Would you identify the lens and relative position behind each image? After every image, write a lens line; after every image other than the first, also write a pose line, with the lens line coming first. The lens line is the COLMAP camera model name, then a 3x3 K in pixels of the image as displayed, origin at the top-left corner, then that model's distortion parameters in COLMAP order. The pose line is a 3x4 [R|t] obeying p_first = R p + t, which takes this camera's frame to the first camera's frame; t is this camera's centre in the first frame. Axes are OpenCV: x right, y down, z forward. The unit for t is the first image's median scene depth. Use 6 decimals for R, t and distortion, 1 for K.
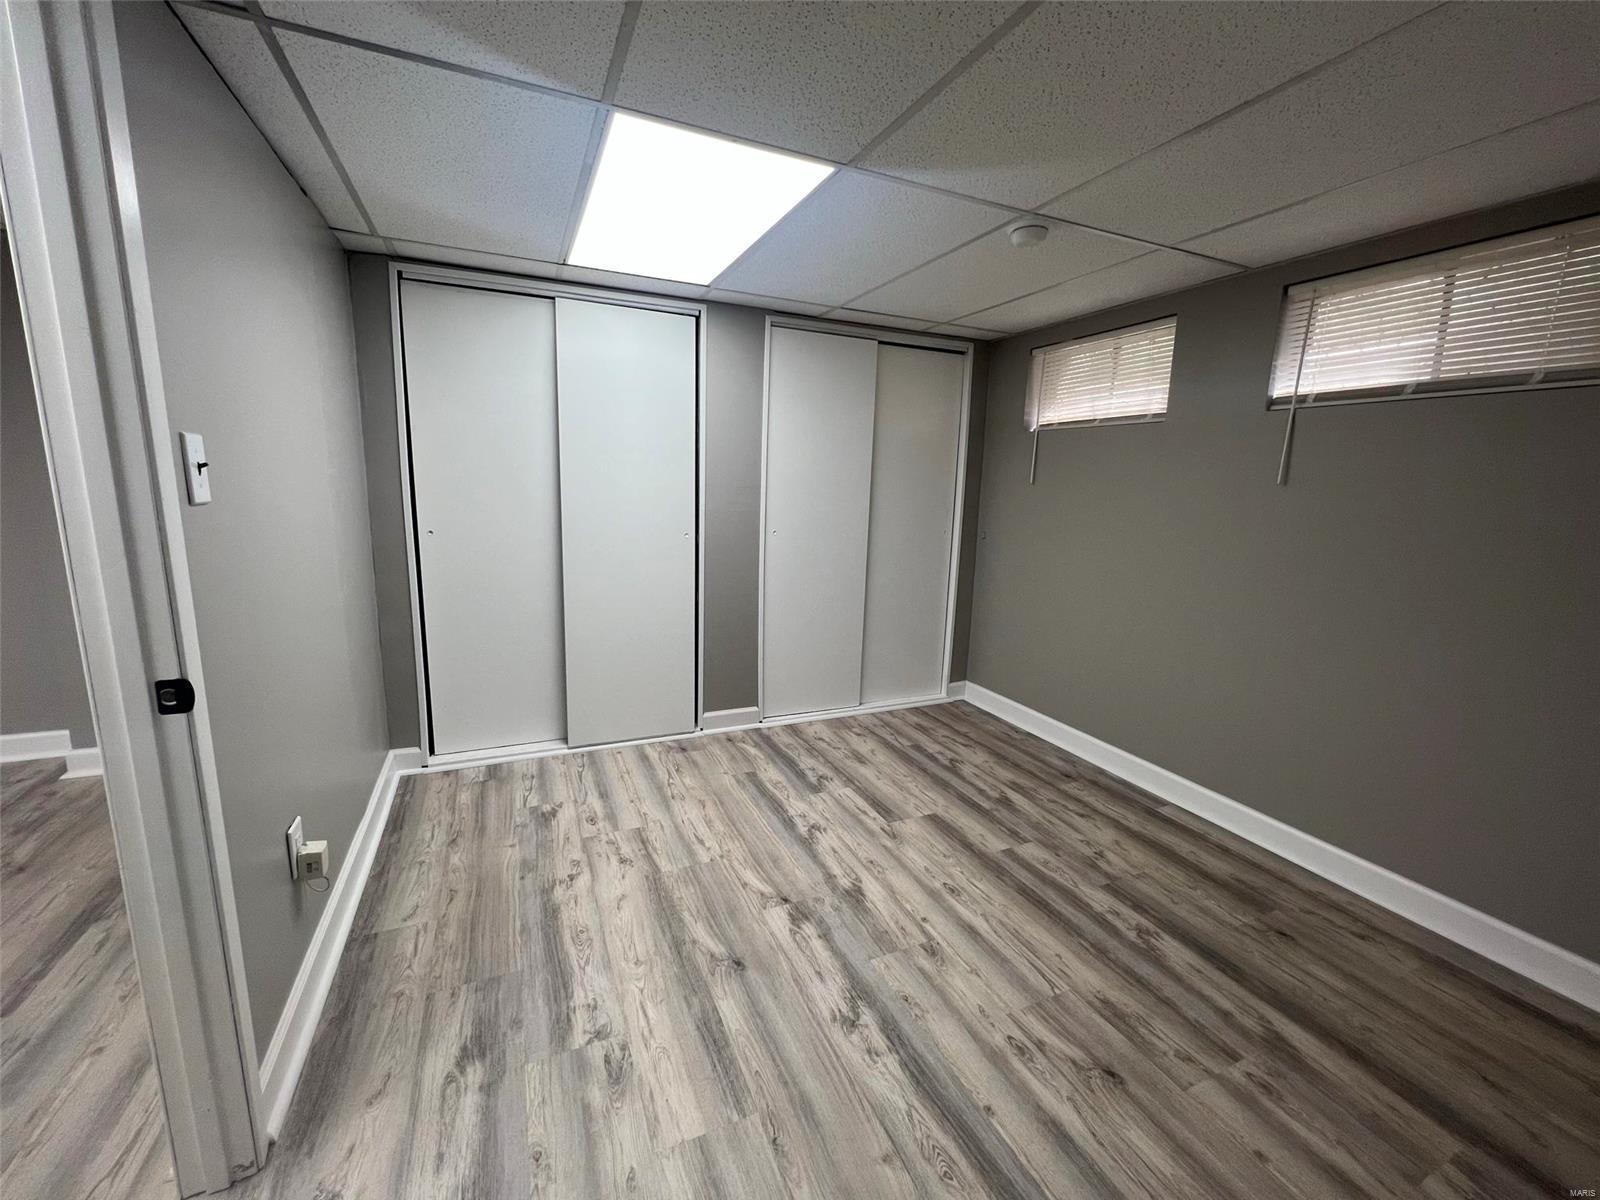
lens RADIAL K [[642.4, 0, 792.7], [0, 642.4, 597.0], [0, 0, 1]] dist [-0.004066, 0.001185]
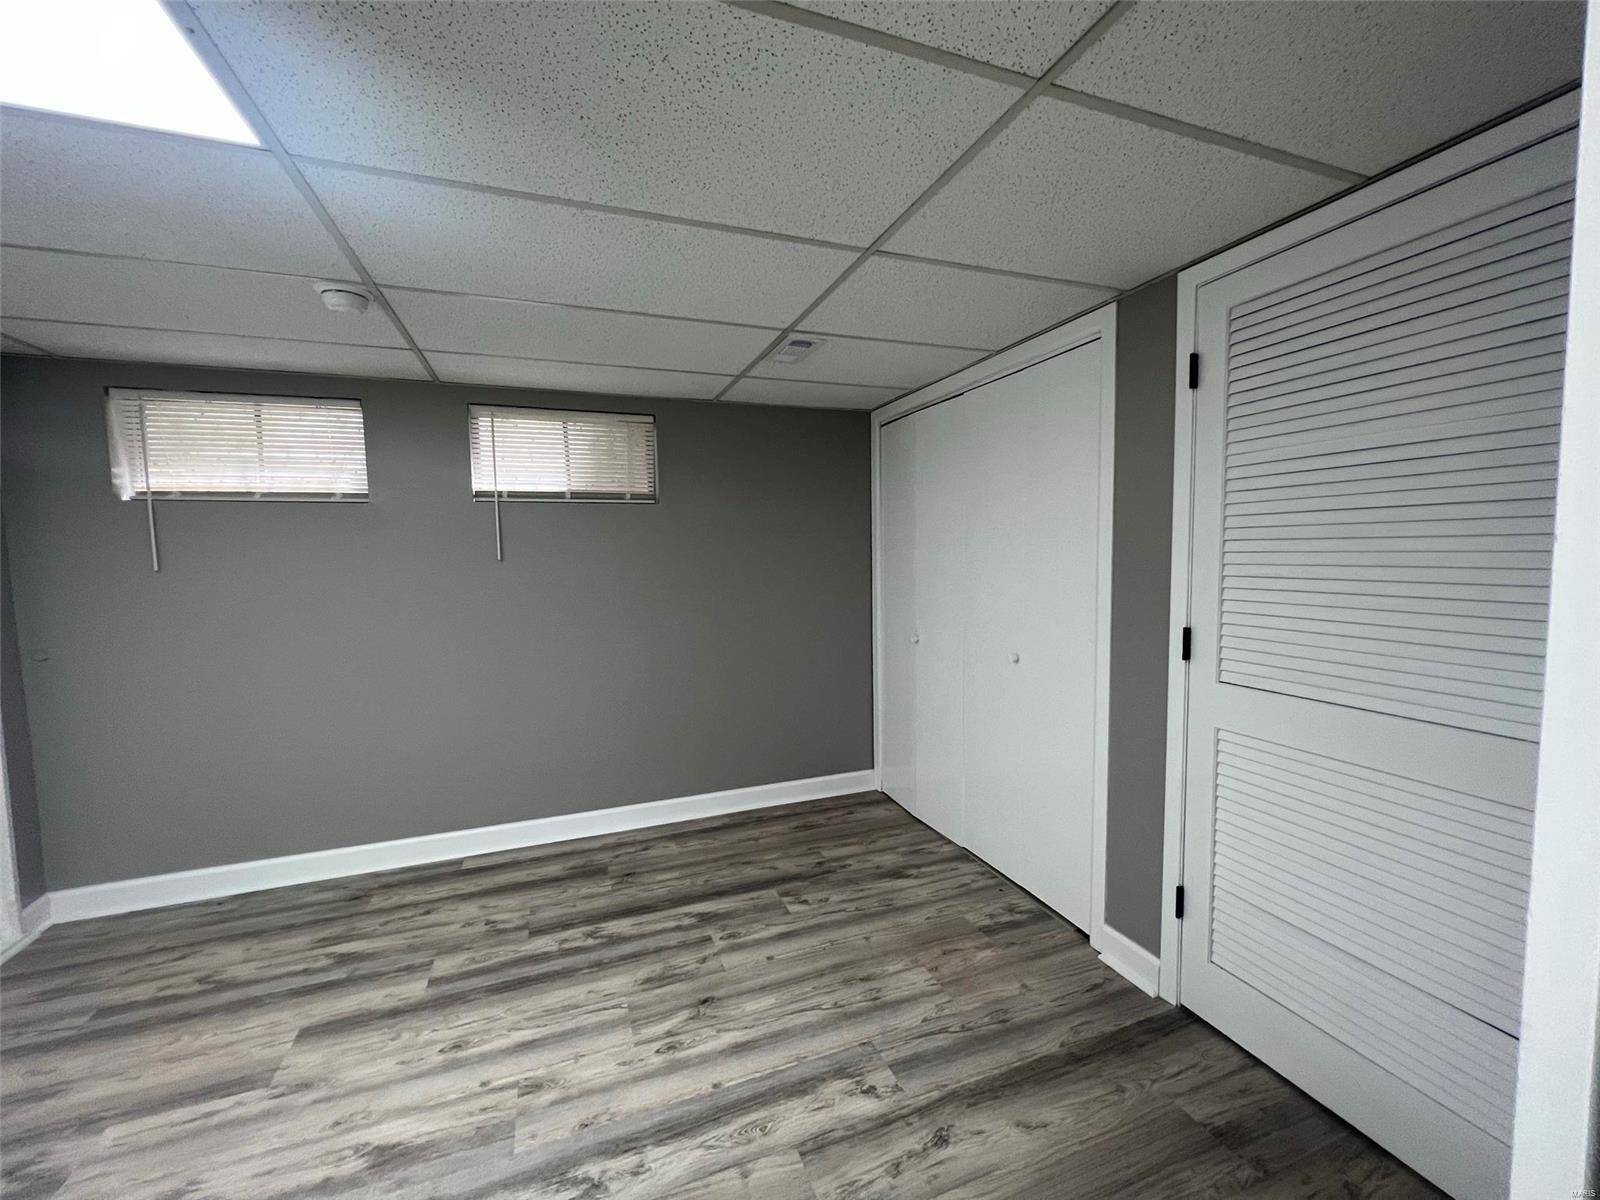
lens RADIAL K [[642.4, 0, 803.1], [0, 642.4, 597.8], [0, 0, 1]] dist [-0.004066, 0.001185]
pose [[0.054207, -0.103185, 0.993184, -0.522148], [0.196921, 0.976217, 0.090674, -0.113440], [-0.978920, 0.190664, 0.073237, 0.384178]]
